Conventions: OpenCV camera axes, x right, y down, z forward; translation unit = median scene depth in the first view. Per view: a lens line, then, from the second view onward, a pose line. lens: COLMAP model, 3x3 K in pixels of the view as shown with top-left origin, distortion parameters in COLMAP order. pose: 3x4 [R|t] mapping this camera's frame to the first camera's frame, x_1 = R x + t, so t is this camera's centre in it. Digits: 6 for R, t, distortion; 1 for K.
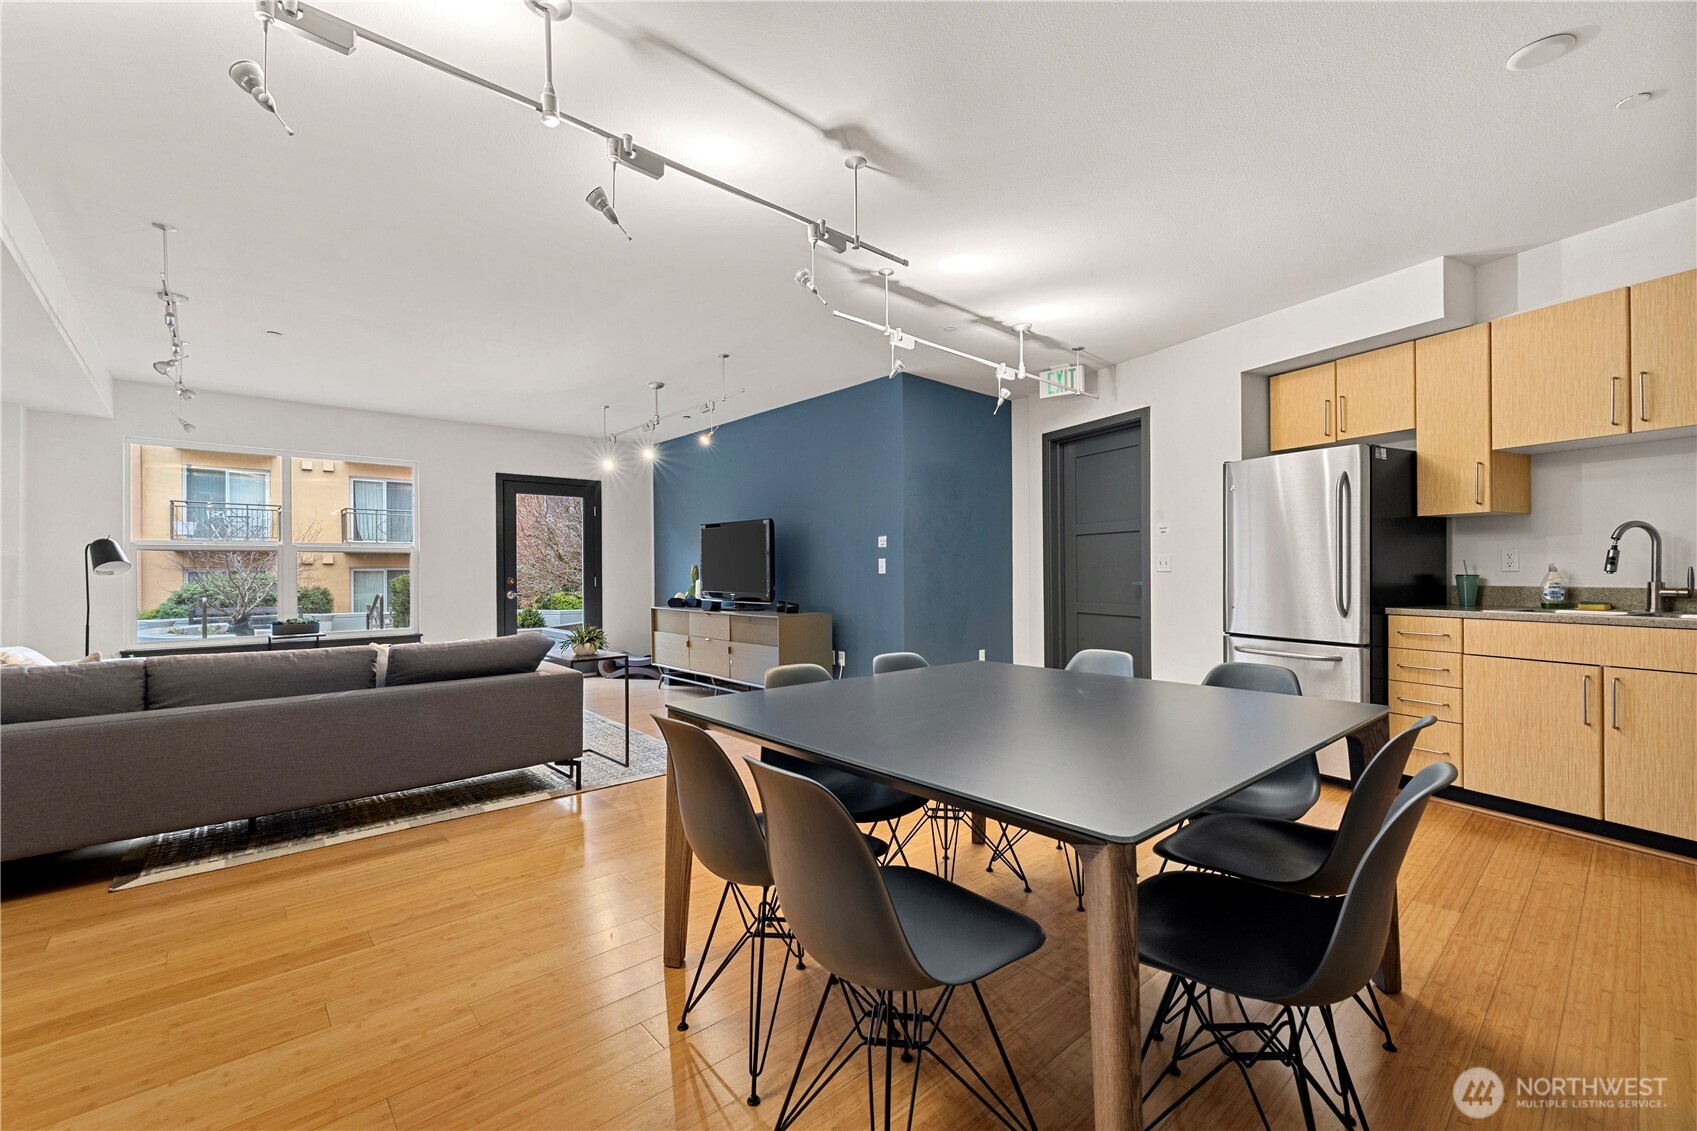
lens RADIAL K [[712.0, 0, 849.2], [0, 712.0, 564.3], [0, 0, 1]] dist [0.000314, 0.000028]
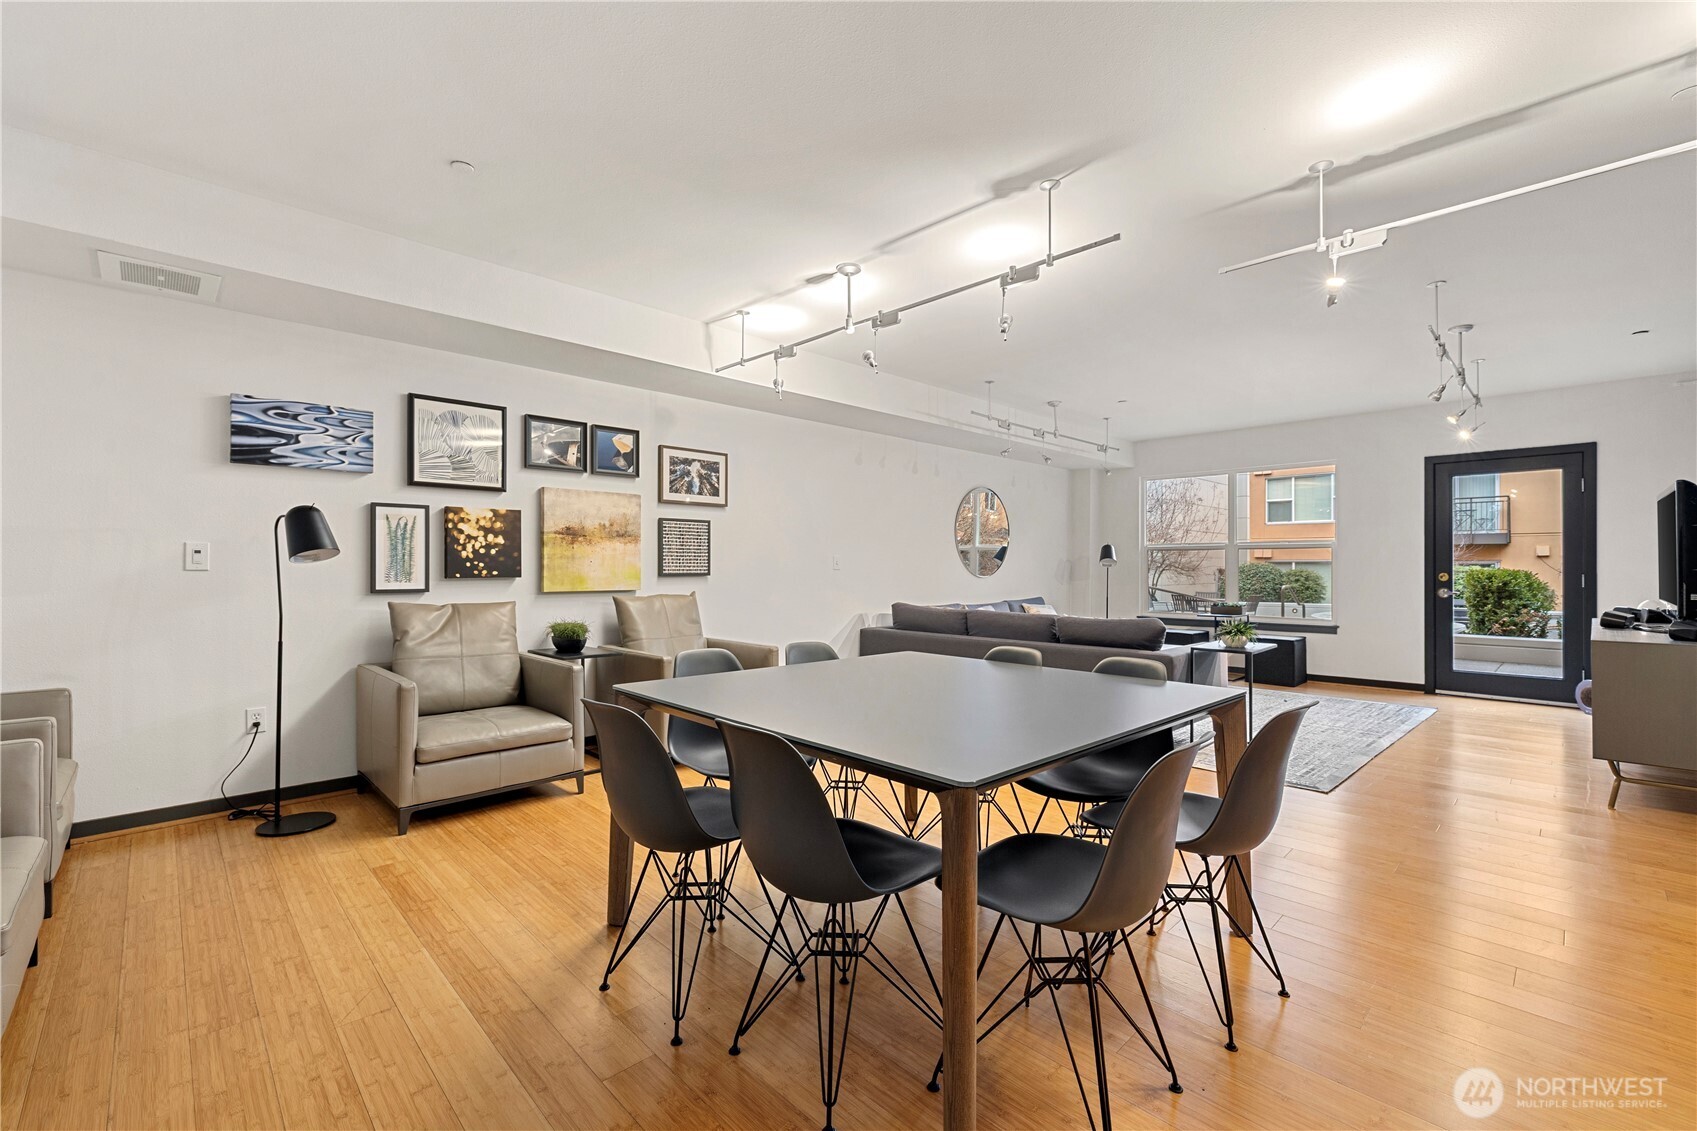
lens RADIAL K [[712.0, 0, 849.2], [0, 712.0, 564.3], [0, 0, 1]] dist [0.000314, 0.000028]
pose [[0.035731, 0.005436, -0.999347, 0.854074], [0.005729, 0.999968, 0.005644, -0.003934], [0.999345, -0.005926, 0.035699, 0.529058]]
